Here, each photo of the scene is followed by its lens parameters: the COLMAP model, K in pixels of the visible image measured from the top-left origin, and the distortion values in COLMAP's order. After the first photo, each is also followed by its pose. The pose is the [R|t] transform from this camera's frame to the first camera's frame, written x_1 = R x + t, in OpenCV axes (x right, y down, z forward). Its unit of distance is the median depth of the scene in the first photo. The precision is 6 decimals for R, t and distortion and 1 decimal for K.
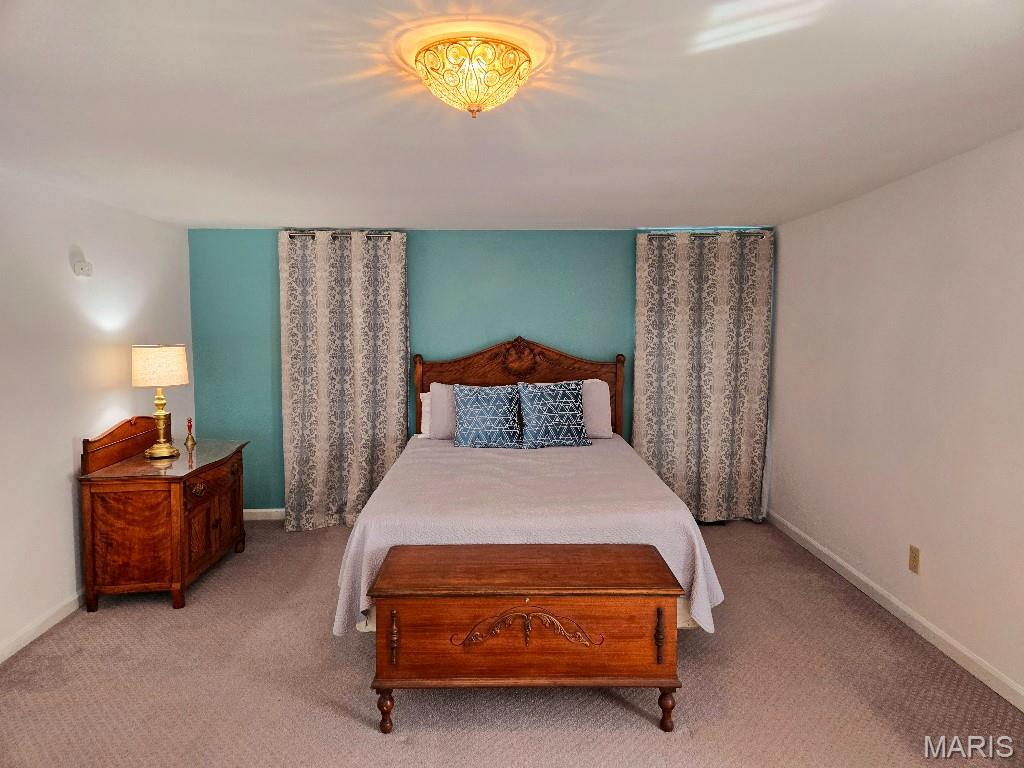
lens RADIAL K [[681.6, 0, 512.0], [0, 681.6, 384.0], [0, 0, 1]] dist [0.065977, -0.000059]
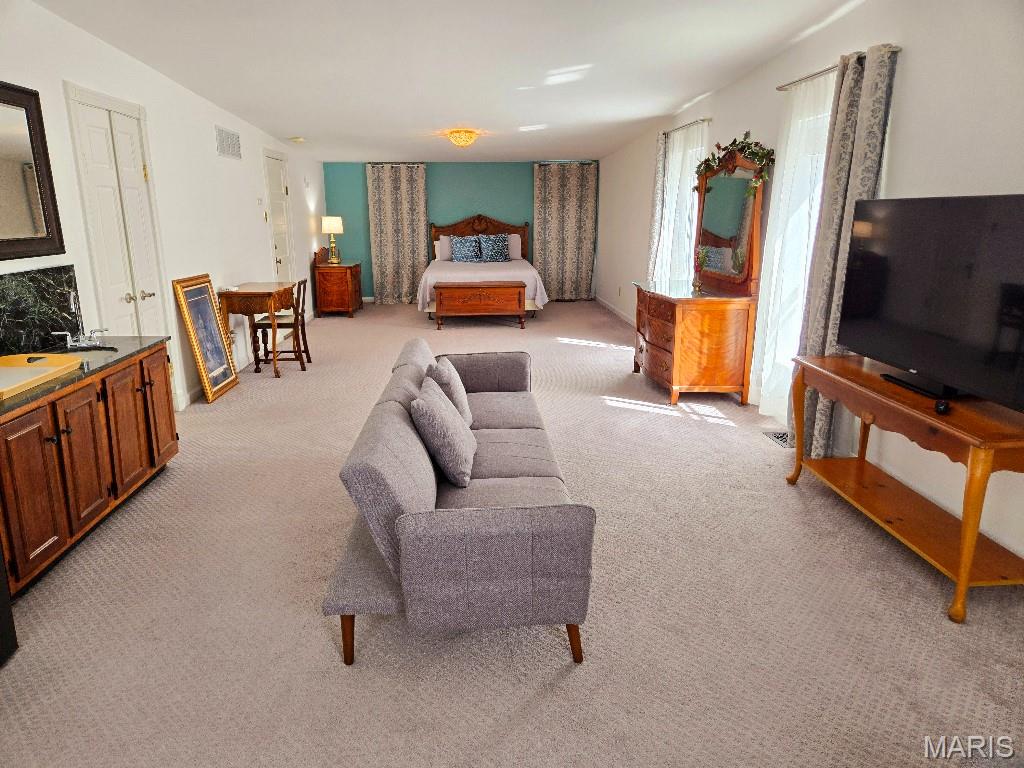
lens RADIAL K [[681.6, 0, 512.0], [0, 681.6, 384.0], [0, 0, 1]] dist [0.065977, -0.000059]
pose [[0.999134, -0.018465, 0.037281, 0.022733], [0.012849, 0.989255, 0.145634, 0.149720], [-0.039570, -0.145029, 0.988636, -1.232105]]
